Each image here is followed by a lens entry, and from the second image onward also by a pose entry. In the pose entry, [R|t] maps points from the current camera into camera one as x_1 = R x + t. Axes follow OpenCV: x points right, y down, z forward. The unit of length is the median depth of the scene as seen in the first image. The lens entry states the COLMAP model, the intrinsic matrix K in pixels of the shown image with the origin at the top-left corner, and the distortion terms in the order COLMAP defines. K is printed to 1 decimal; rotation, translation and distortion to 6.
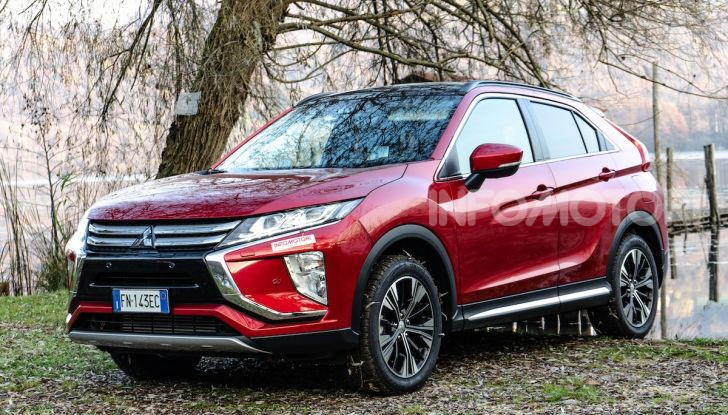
lens RADIAL K [[1470.6, 0, 367.2], [0, 1470.6, 207.8], [0, 0, 1]] dist [0.057099, 0.000000]
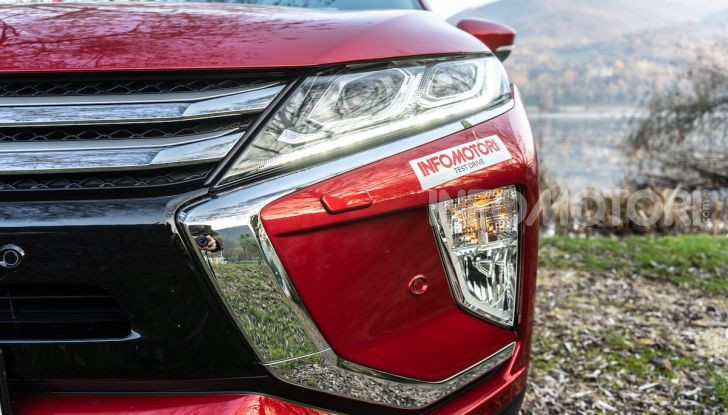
lens RADIAL K [[580.4, 0, 362.5], [0, 580.4, 205.8], [0, 0, 1]] dist [-0.008314, 0.009616]
pose [[0.848518, -0.047677, 0.527015, -0.129527], [-0.011062, 0.994117, 0.107744, 0.019485], [-0.529052, -0.097252, 0.842998, 0.864407]]
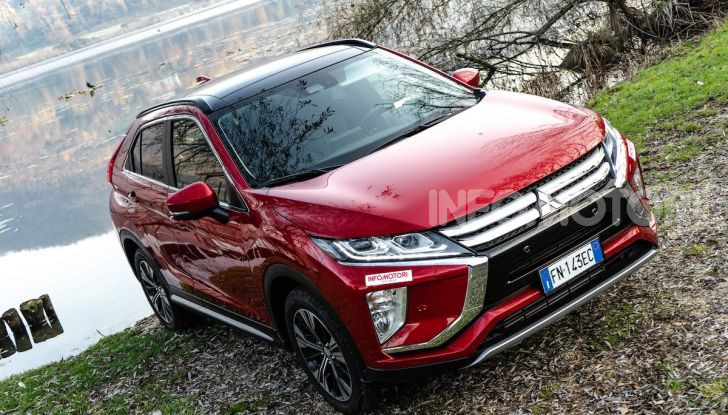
lens RADIAL K [[975.5, 0, 360.9], [0, 975.5, 205.7], [0, 0, 1]] dist [0.015186, 0.000000]
pose [[0.388944, -0.307695, 0.868358, -0.715993], [0.316883, 0.929744, 0.187512, -0.126497], [-0.865048, 0.202237, 0.459122, 0.816062]]
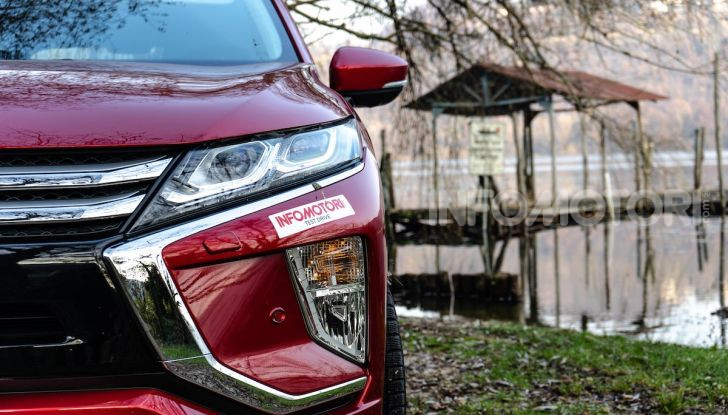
lens RADIAL K [[1181.1, 0, 363.8], [0, 1181.1, 211.1], [0, 0, 1]] dist [0.074224, 0.000000]
pose [[0.764133, 0.000933, 0.645058, -0.233936], [-0.004057, 0.999986, 0.003359, 0.020649], [-0.645046, -0.005183, 0.764126, 0.715137]]
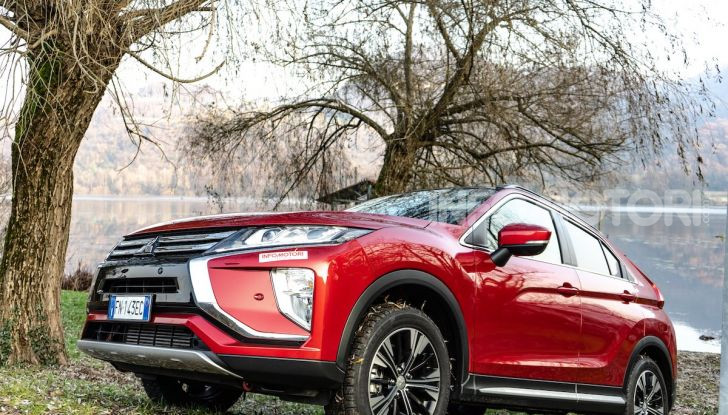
lens RADIAL K [[762.4, 0, 362.2], [0, 762.4, 205.4], [0, 0, 1]] dist [-0.044213, 0.000000]
pose [[0.981304, 0.100394, -0.164203, 0.068358], [-0.136568, 0.964383, -0.226528, 0.088961], [0.135613, 0.244718, 0.960064, 0.523594]]
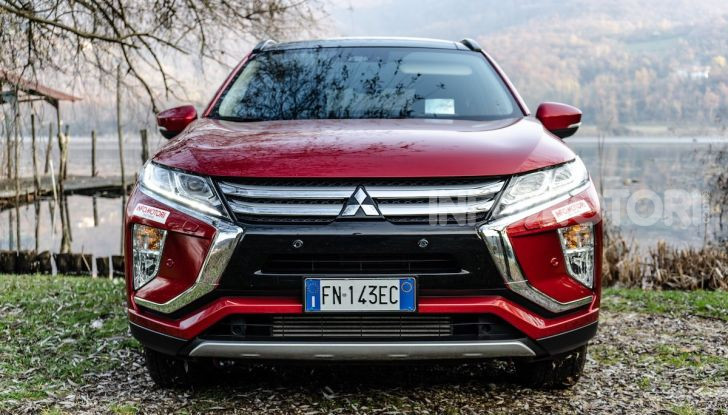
lens RADIAL K [[930.8, 0, 360.2], [0, 930.8, 207.0], [0, 0, 1]] dist [0.023843, 0.000000]
pose [[0.824441, -0.002000, 0.565945, -0.395746], [-0.016426, 0.999488, 0.027460, 0.009947], [-0.565710, -0.031936, 0.823986, 0.634210]]
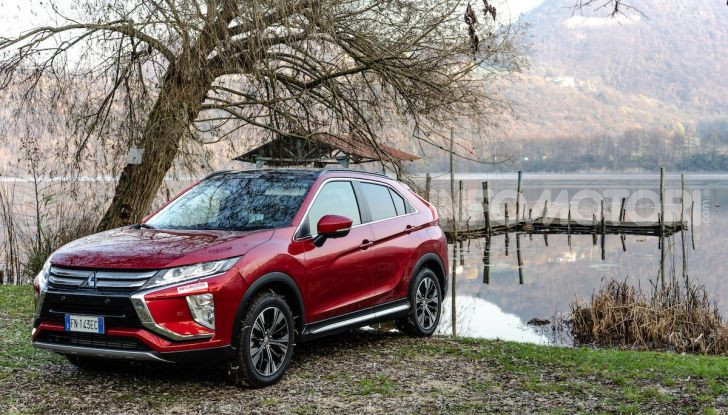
lens RADIAL K [[975.5, 0, 408.7], [0, 975.5, 165.4], [0, 0, 1]] dist [0.015186, 0.000000]
pose [[0.989097, 0.034376, 0.143194, 0.018727], [-0.028728, 0.998732, -0.041329, -0.061607], [-0.144434, 0.036765, 0.988831, -0.005138]]
